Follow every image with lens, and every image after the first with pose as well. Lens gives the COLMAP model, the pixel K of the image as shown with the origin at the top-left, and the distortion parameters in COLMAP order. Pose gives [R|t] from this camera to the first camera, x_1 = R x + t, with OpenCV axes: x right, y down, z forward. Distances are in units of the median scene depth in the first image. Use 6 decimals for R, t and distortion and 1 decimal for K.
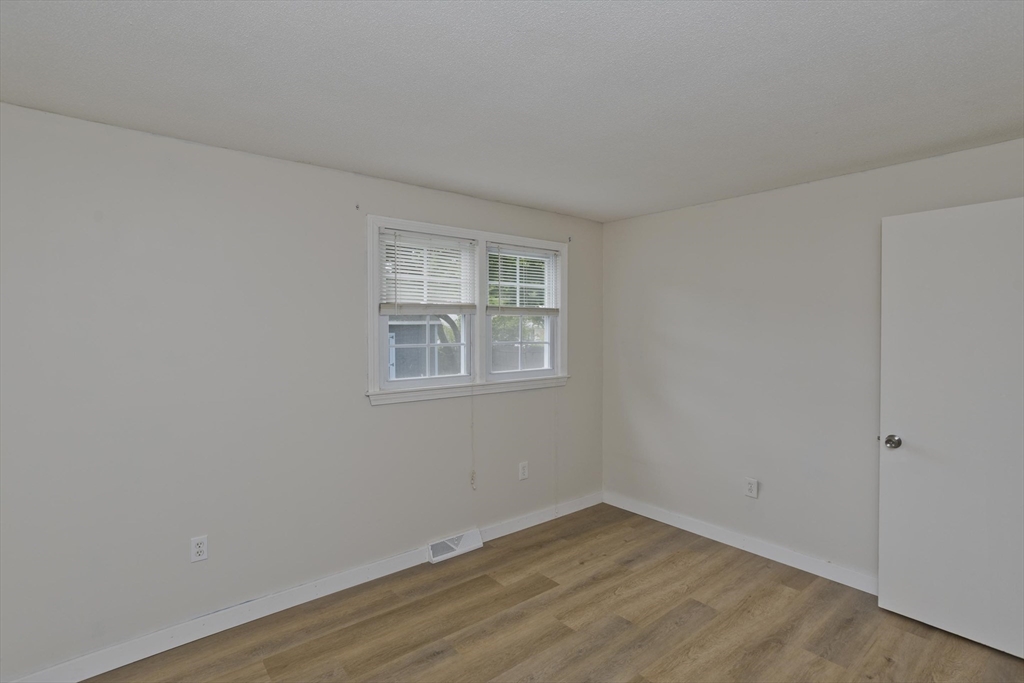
lens RADIAL K [[499.4, 0, 507.9], [0, 499.4, 338.6], [0, 0, 1]] dist [-0.034041, 0.015354]
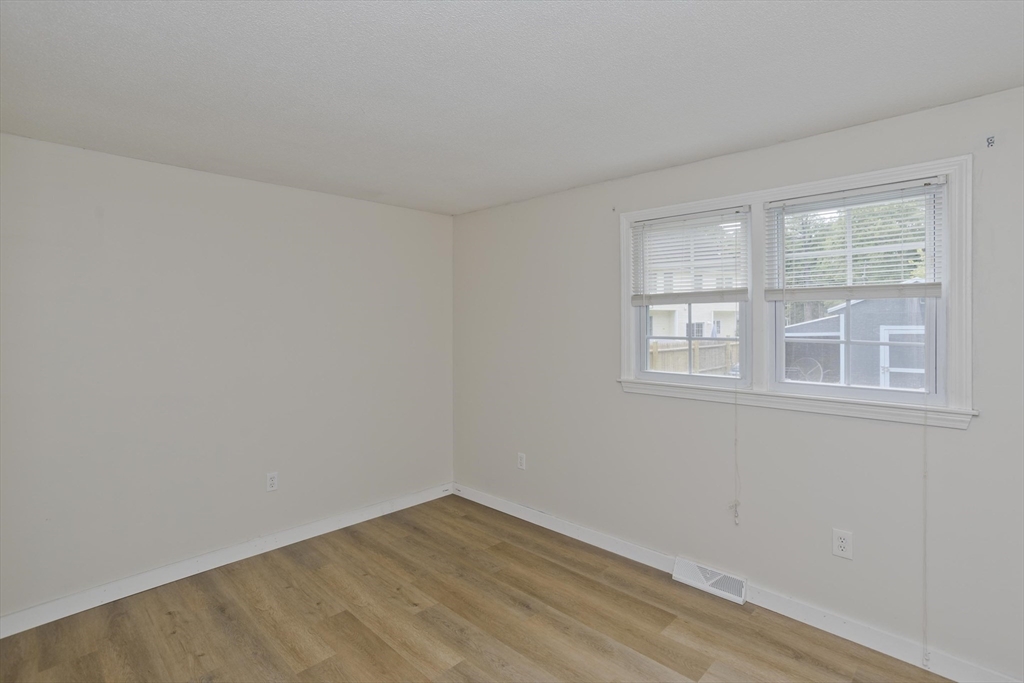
lens RADIAL K [[499.4, 0, 517.3], [0, 499.4, 314.3], [0, 0, 1]] dist [-0.034041, 0.015354]
pose [[0.119493, -0.009182, -0.992793, 0.746887], [-0.020656, 0.999718, -0.011732, -0.013510], [0.992620, 0.021909, 0.119269, 0.627401]]
